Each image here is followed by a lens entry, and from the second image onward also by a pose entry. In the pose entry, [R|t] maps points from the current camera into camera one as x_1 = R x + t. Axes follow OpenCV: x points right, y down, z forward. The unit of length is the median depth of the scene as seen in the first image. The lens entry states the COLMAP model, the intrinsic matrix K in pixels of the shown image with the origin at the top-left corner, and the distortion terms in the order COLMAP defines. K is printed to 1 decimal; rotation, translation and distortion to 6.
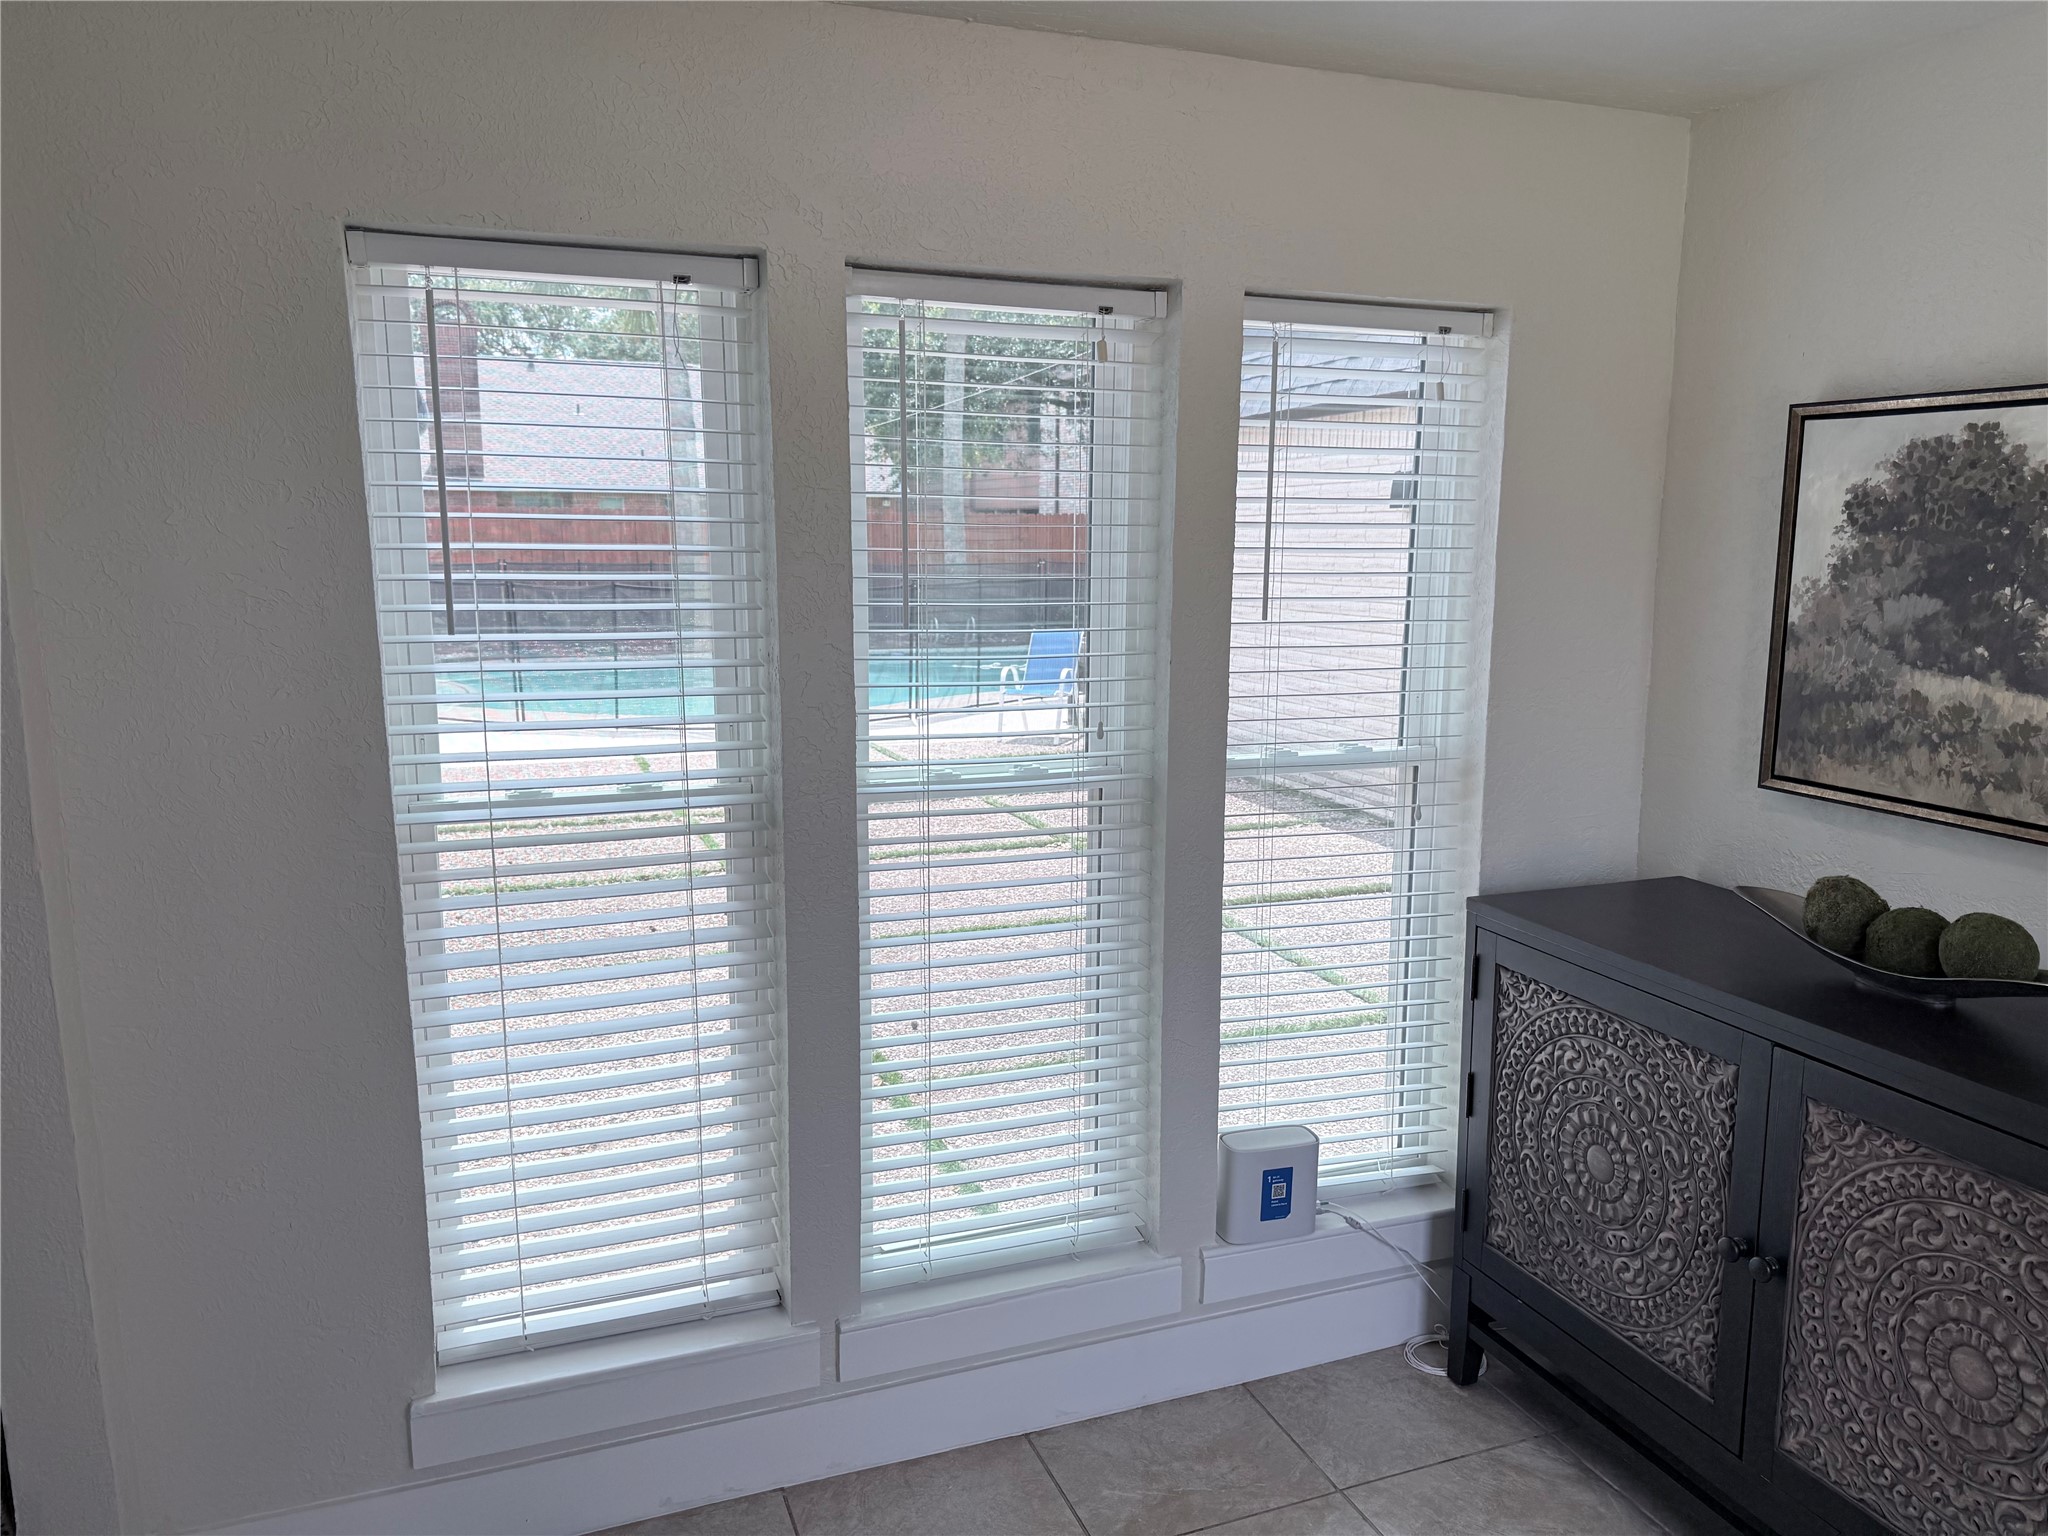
lens RADIAL K [[1436.5, 0, 1015.3], [0, 1436.5, 766.0], [0, 0, 1]] dist [0.065580, -0.079348]
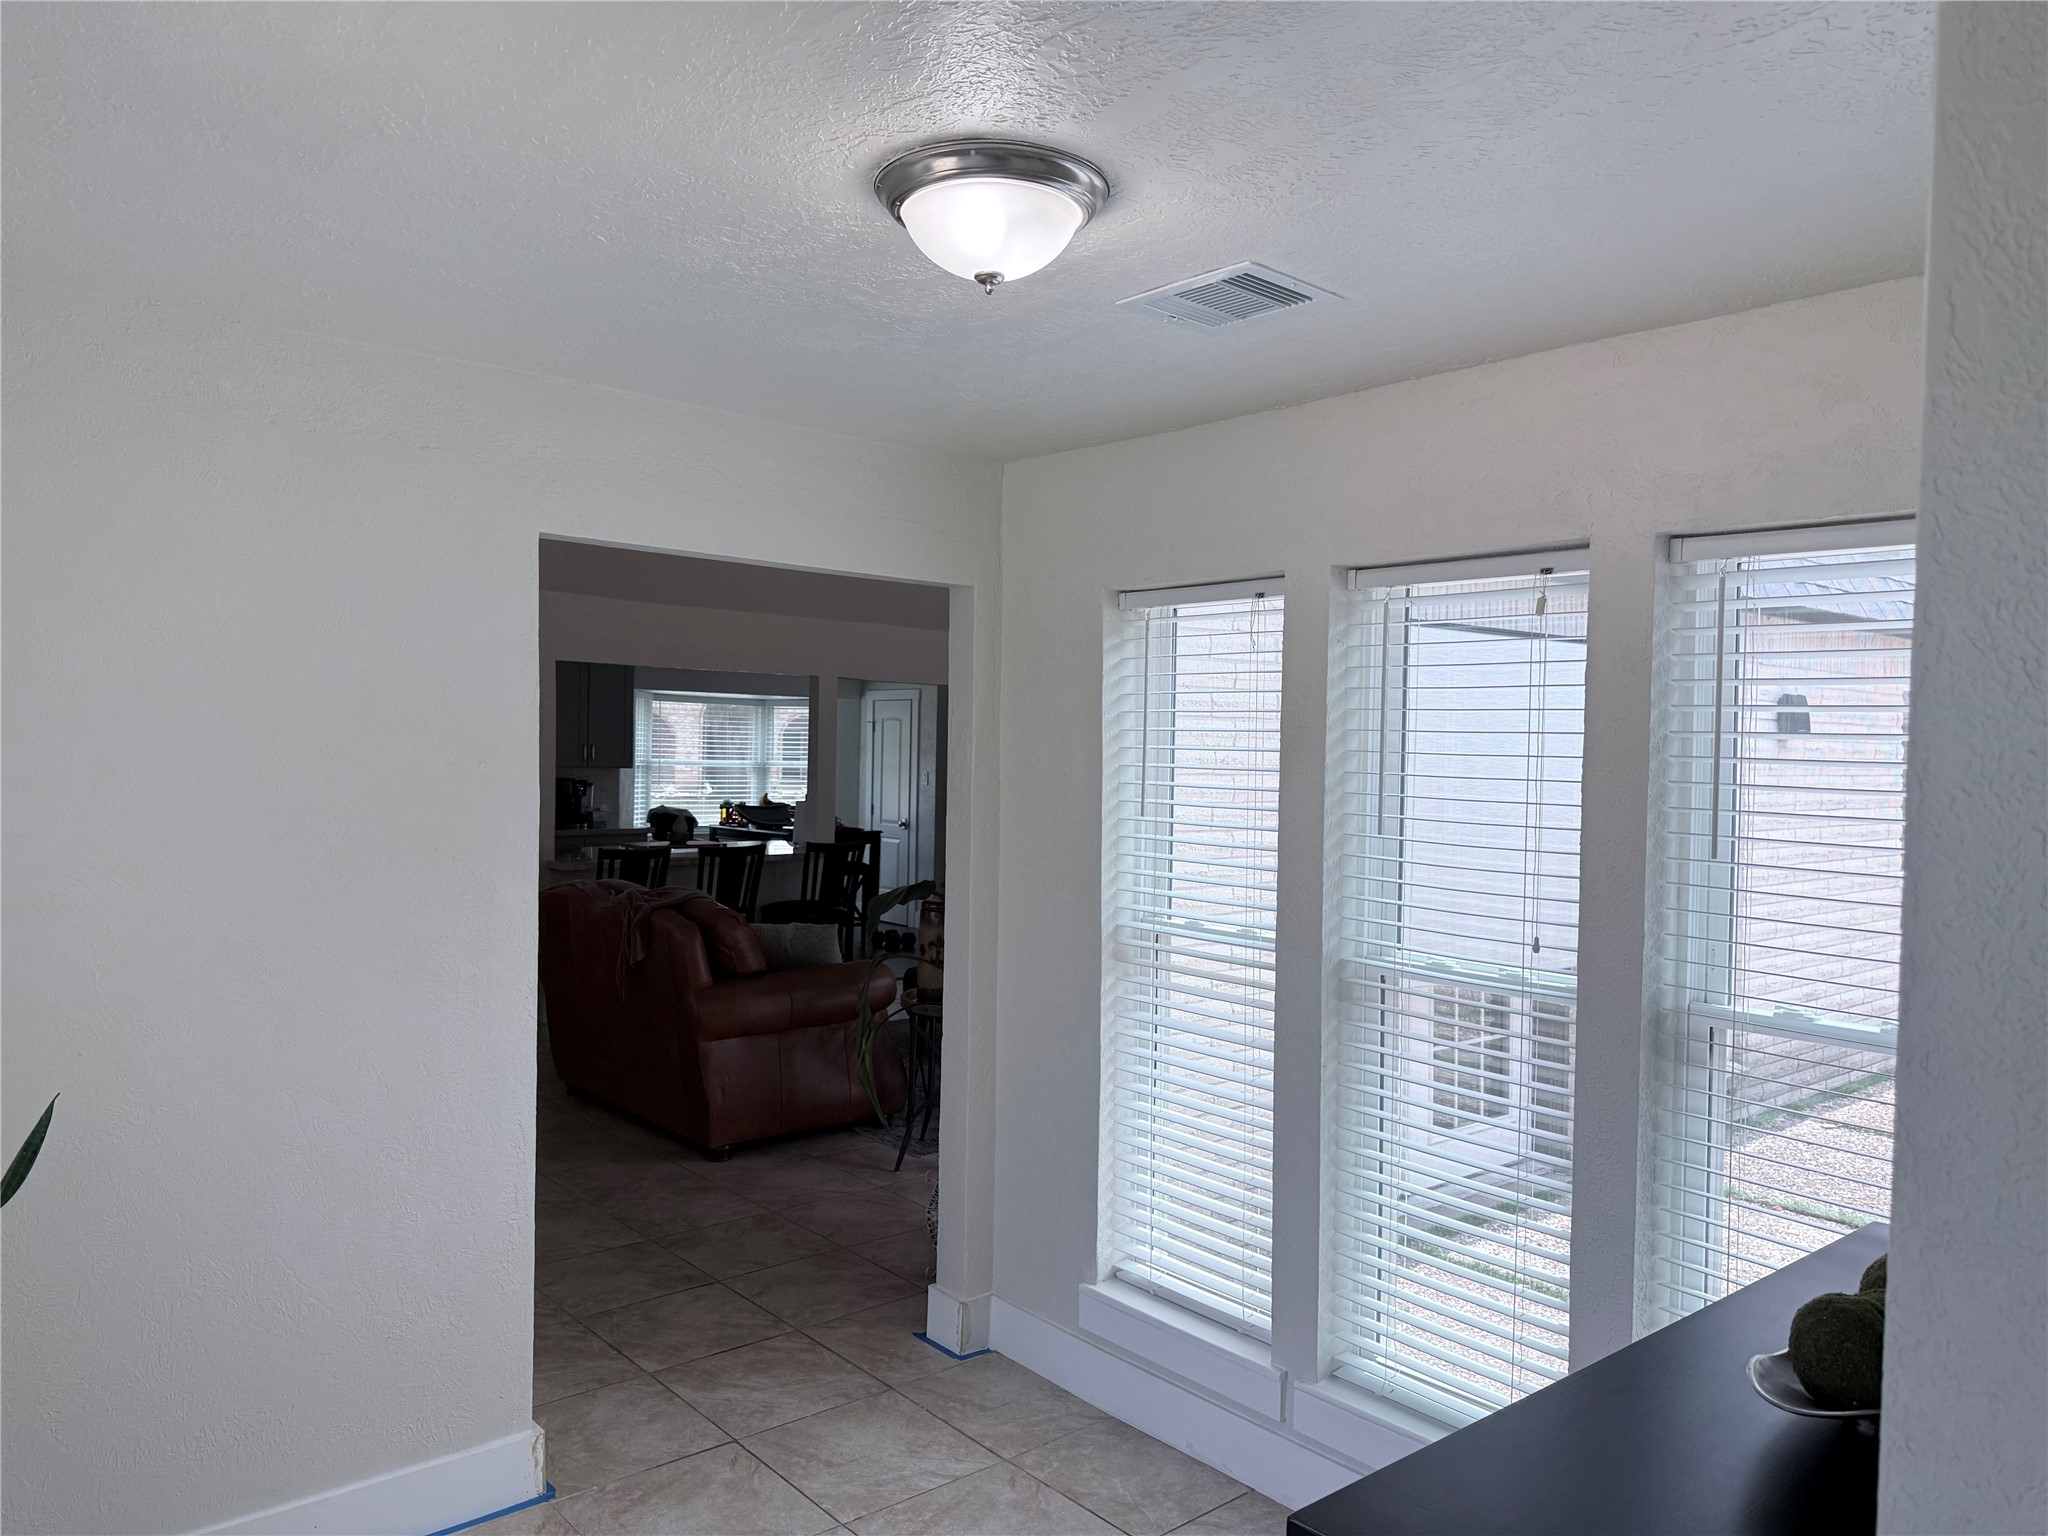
lens RADIAL K [[1436.5, 0, 1029.7], [0, 1436.5, 768.1], [0, 0, 1]] dist [0.065580, -0.079348]
pose [[0.337974, 0.014066, -0.941050, 0.885637], [-0.184862, 0.981402, -0.051723, -0.026143], [0.922822, 0.191446, 0.334289, 0.244169]]
